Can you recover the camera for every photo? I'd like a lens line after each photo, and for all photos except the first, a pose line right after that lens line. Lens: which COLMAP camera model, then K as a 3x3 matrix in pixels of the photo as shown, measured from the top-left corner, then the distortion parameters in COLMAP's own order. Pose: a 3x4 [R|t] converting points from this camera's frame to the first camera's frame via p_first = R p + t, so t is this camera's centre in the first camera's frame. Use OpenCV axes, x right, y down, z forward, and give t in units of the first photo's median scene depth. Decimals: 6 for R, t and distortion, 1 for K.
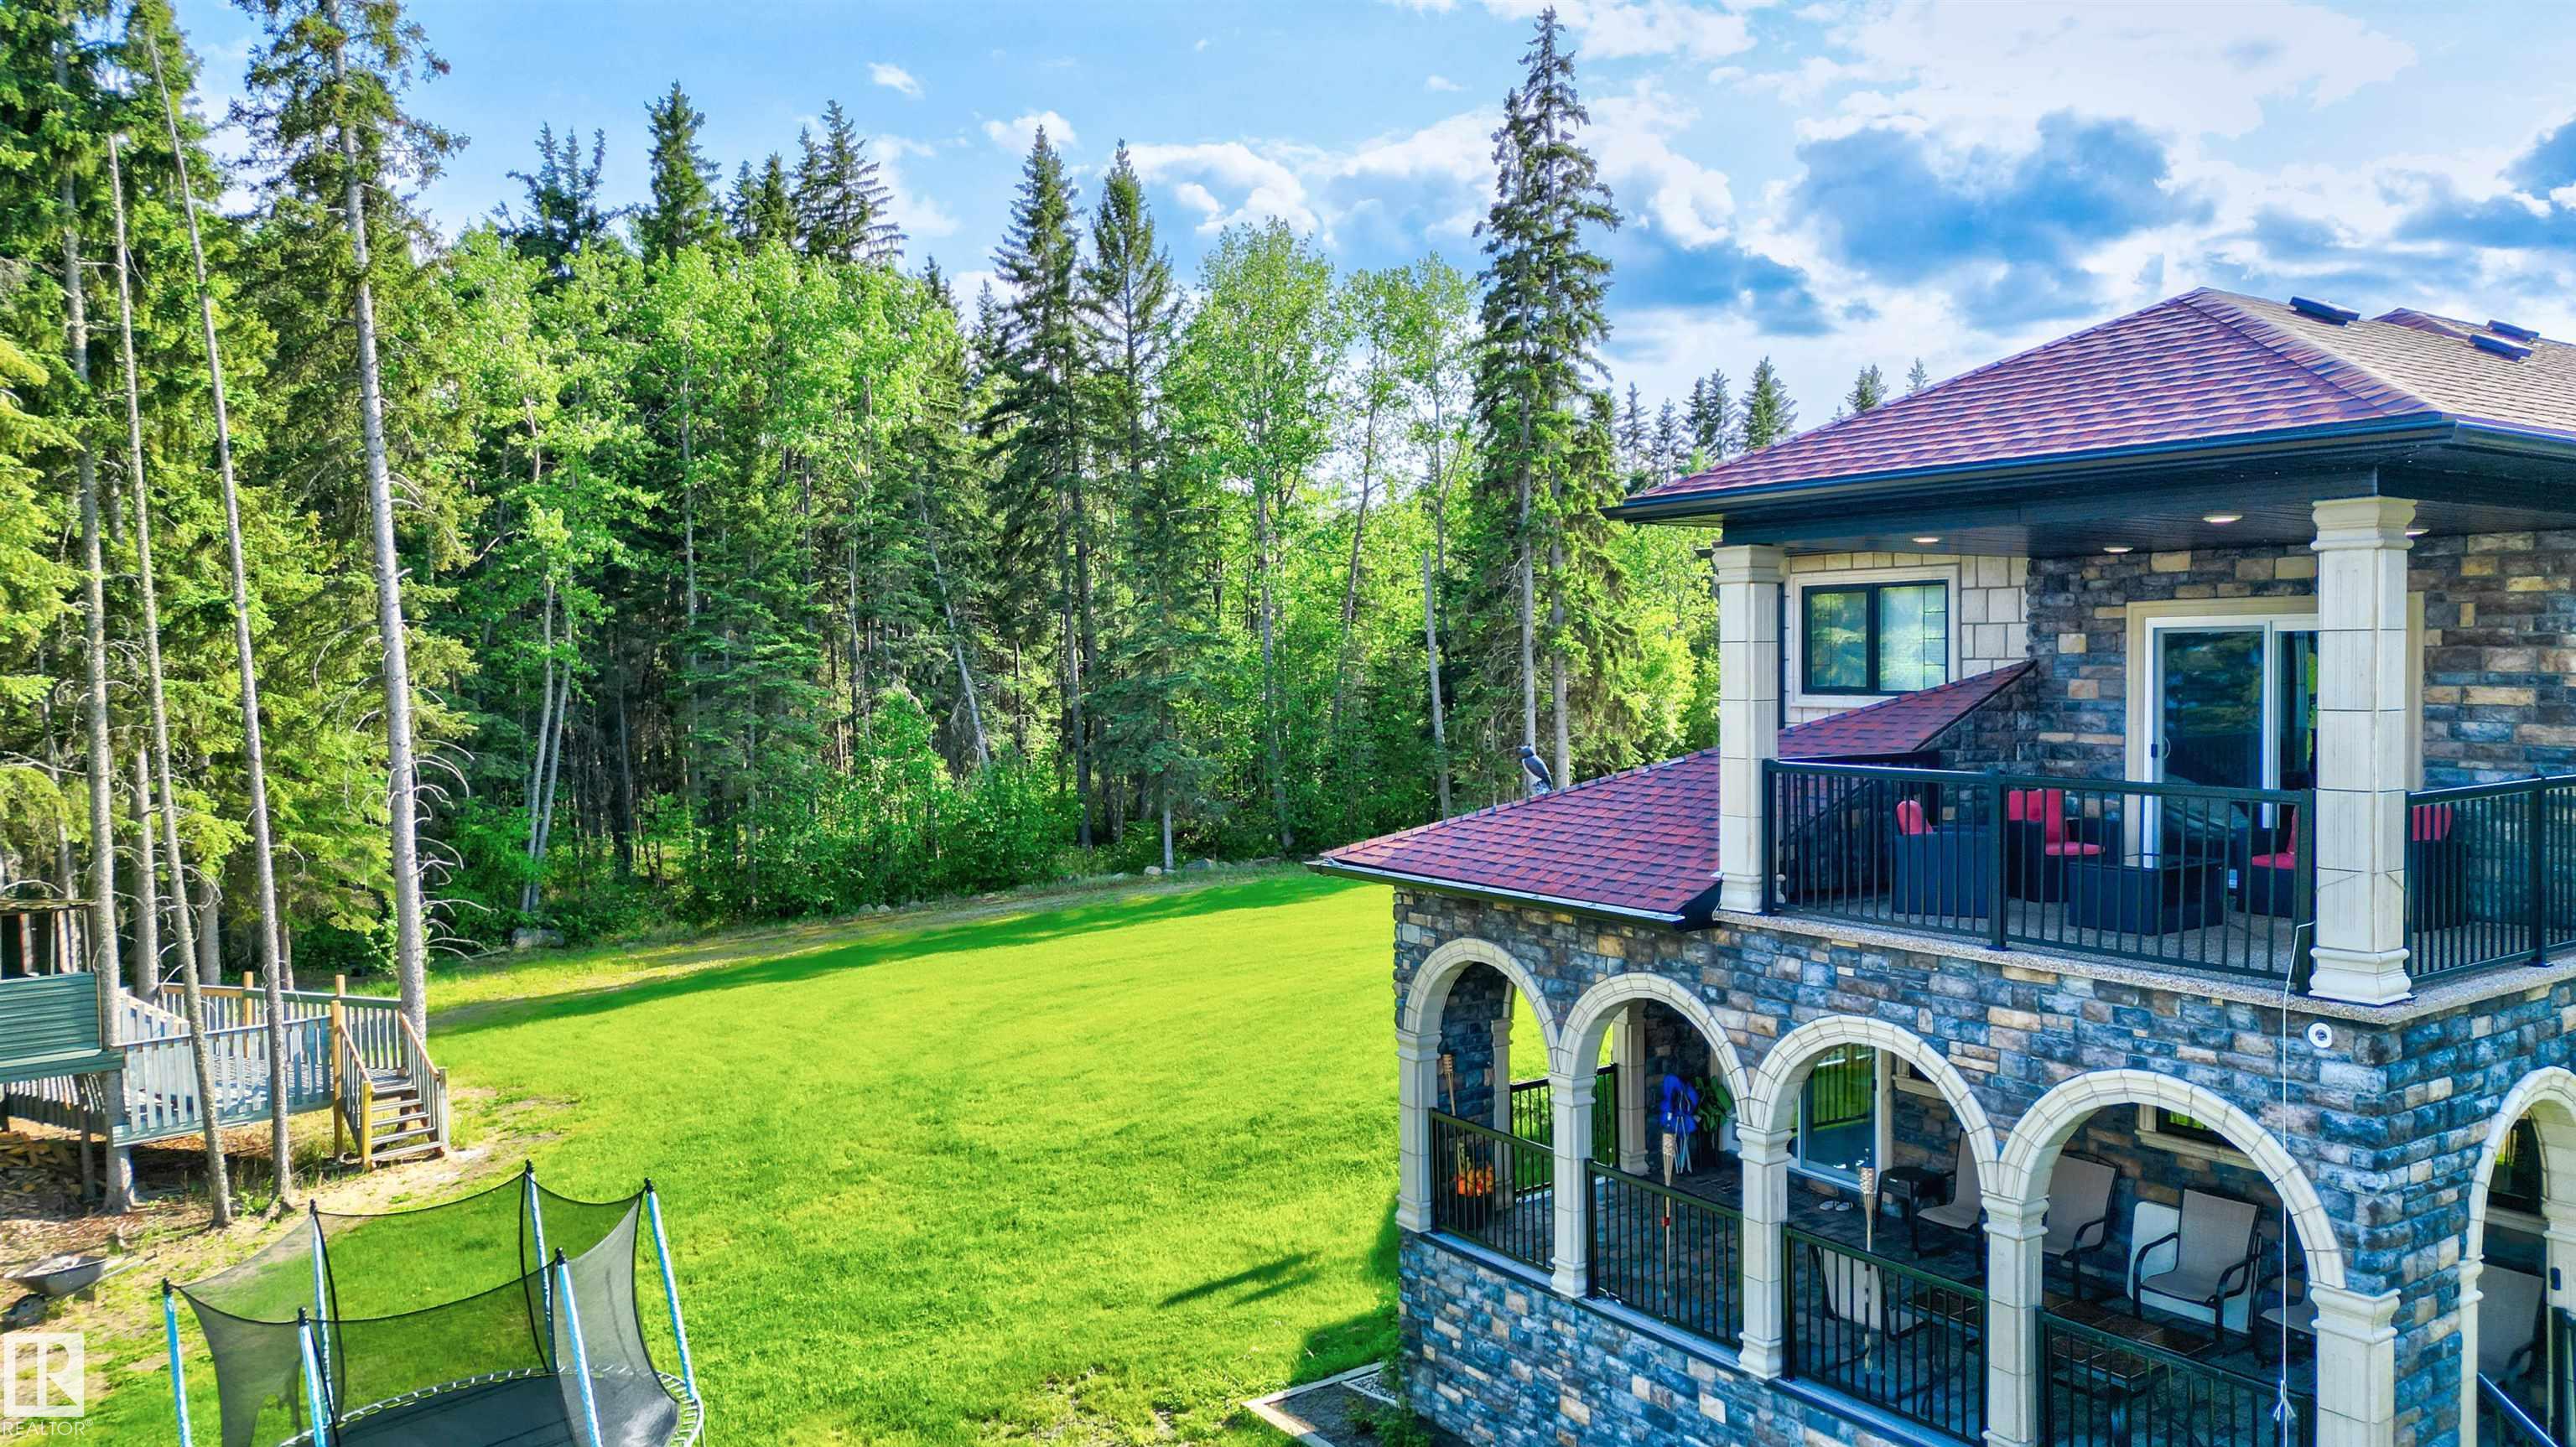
lens RADIAL K [[1755.6, 0, 1288.0], [0, 1755.6, 723.5], [0, 0, 1]] dist [0.151124, -0.001487]
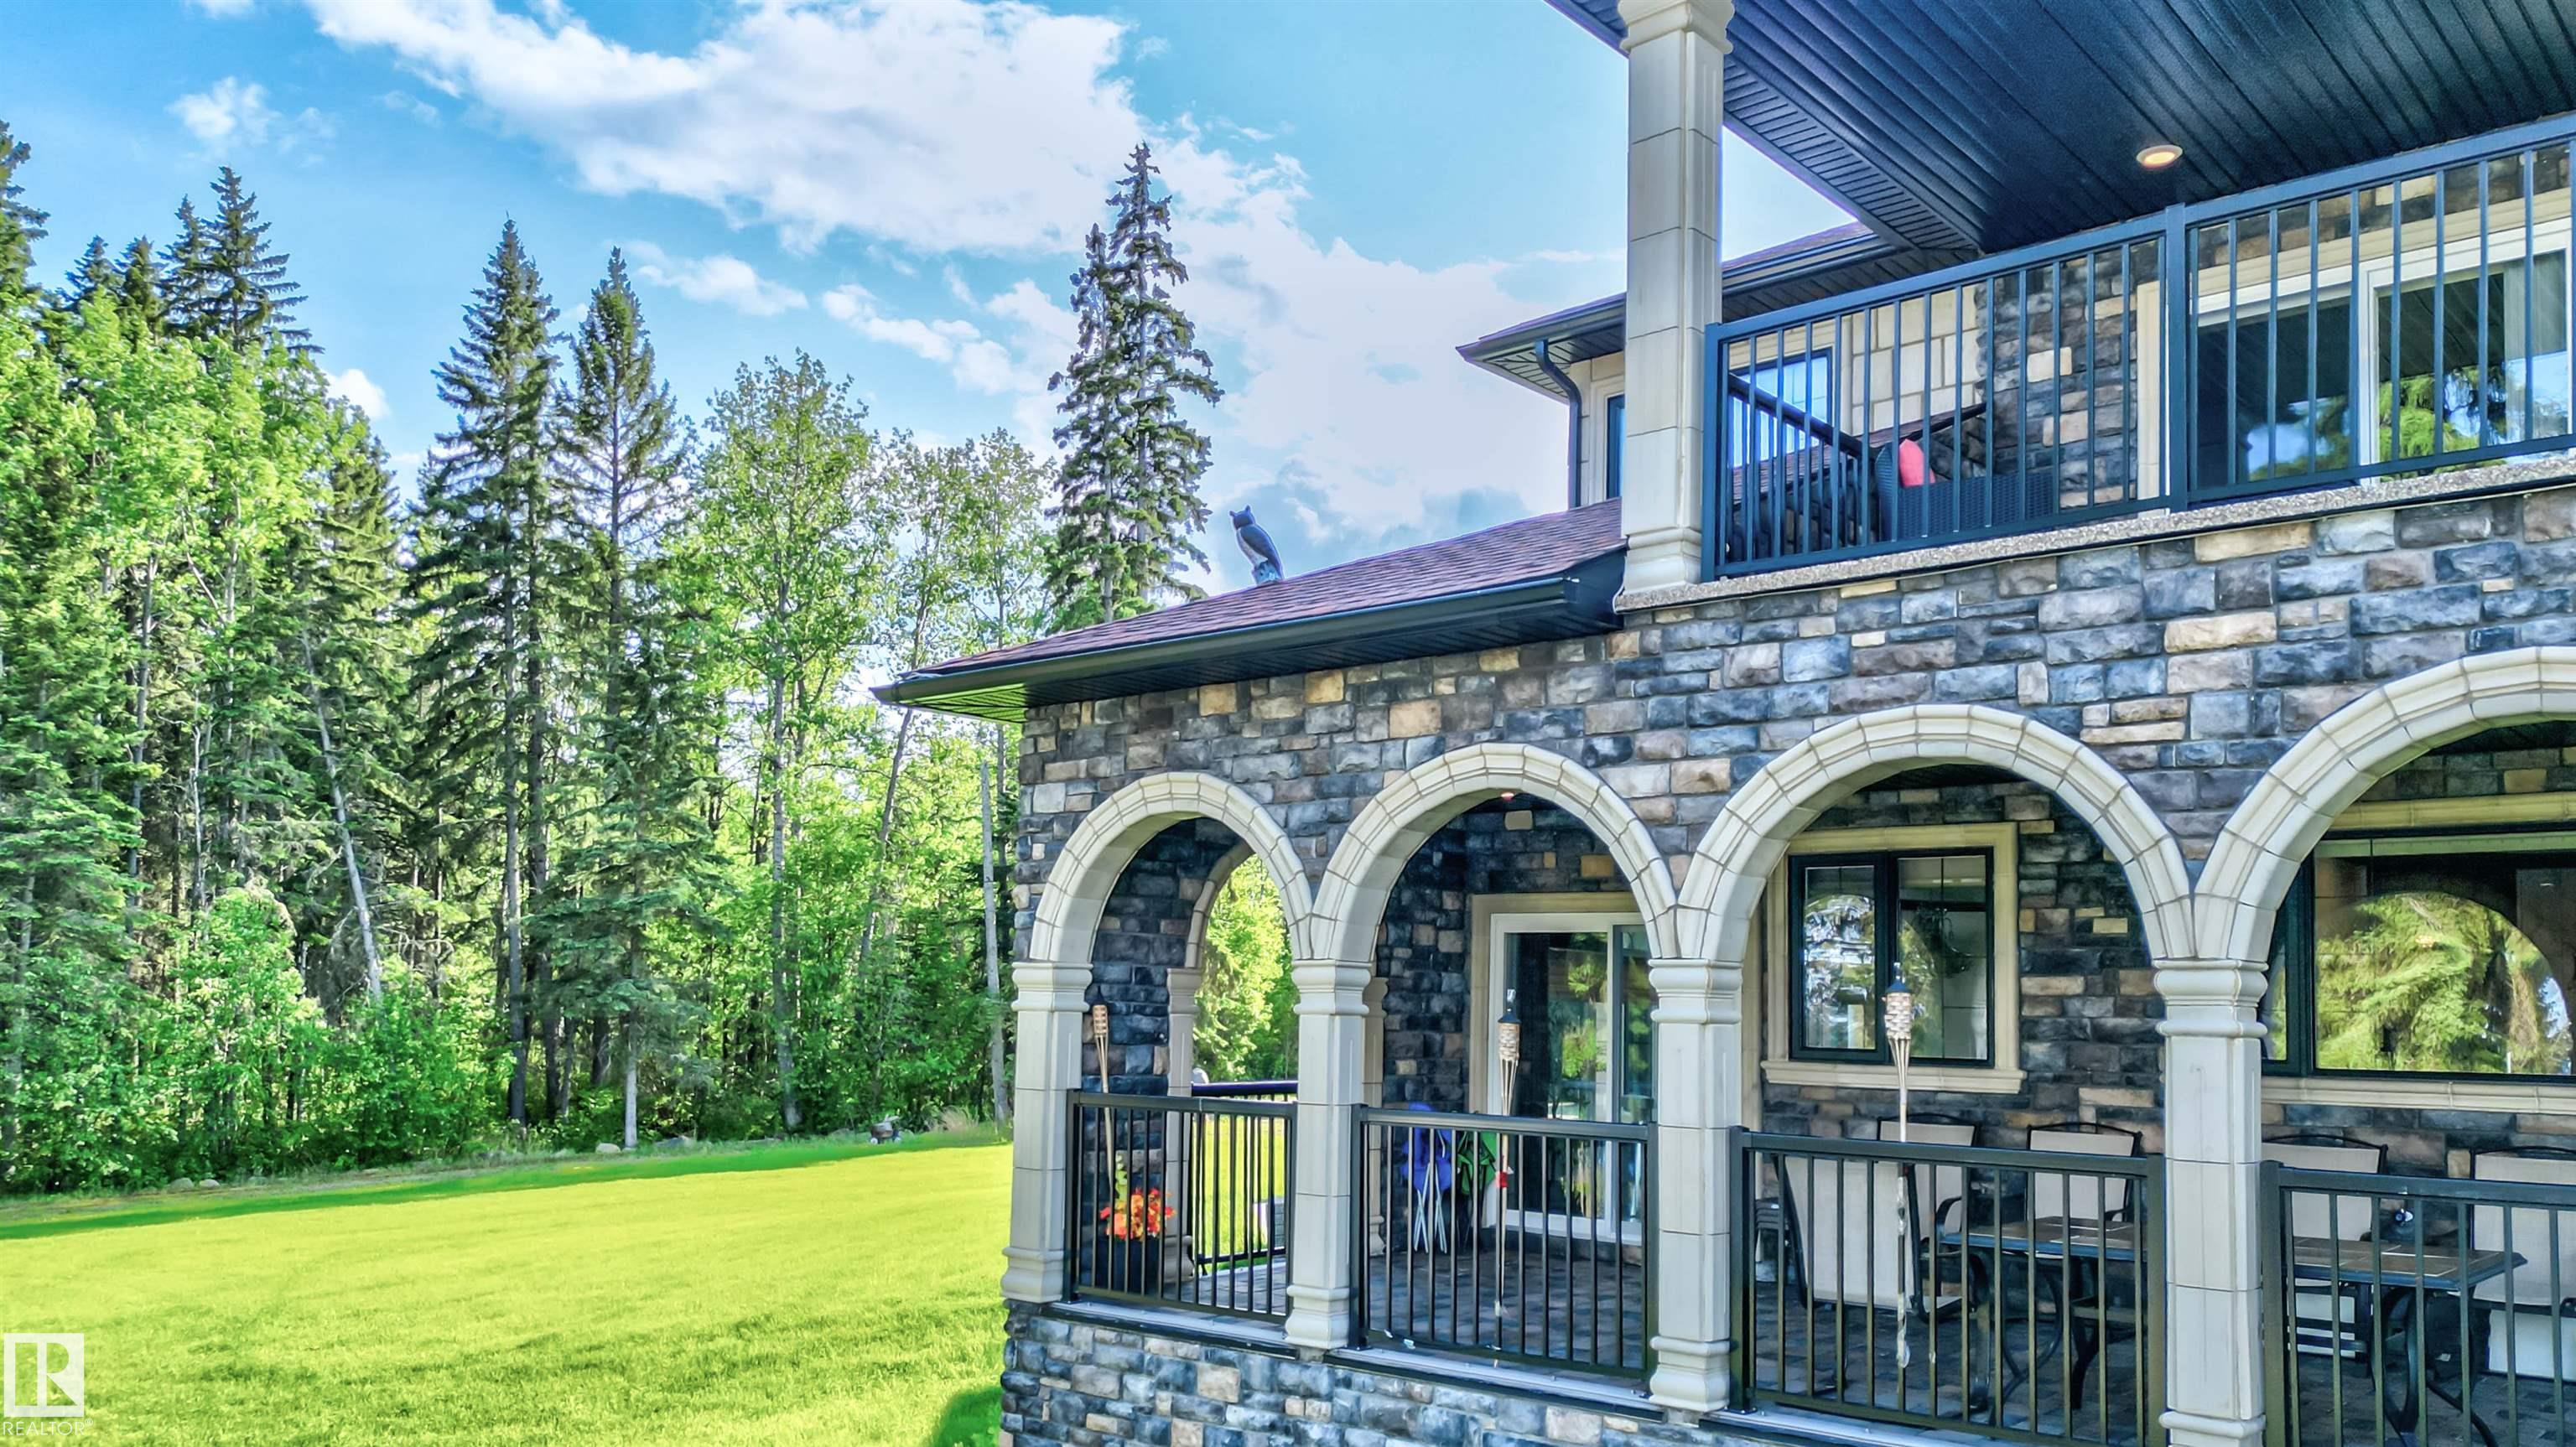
lens RADIAL K [[1999.6, 0, 1207.2], [0, 1999.6, 856.7], [0, 0, 1]] dist [0.111507, -0.009814]
pose [[0.978996, 0.044629, 0.198933, -0.003327], [-0.020351, 0.992265, -0.122457, 0.066902], [-0.202859, 0.115836, 0.972332, 0.100357]]
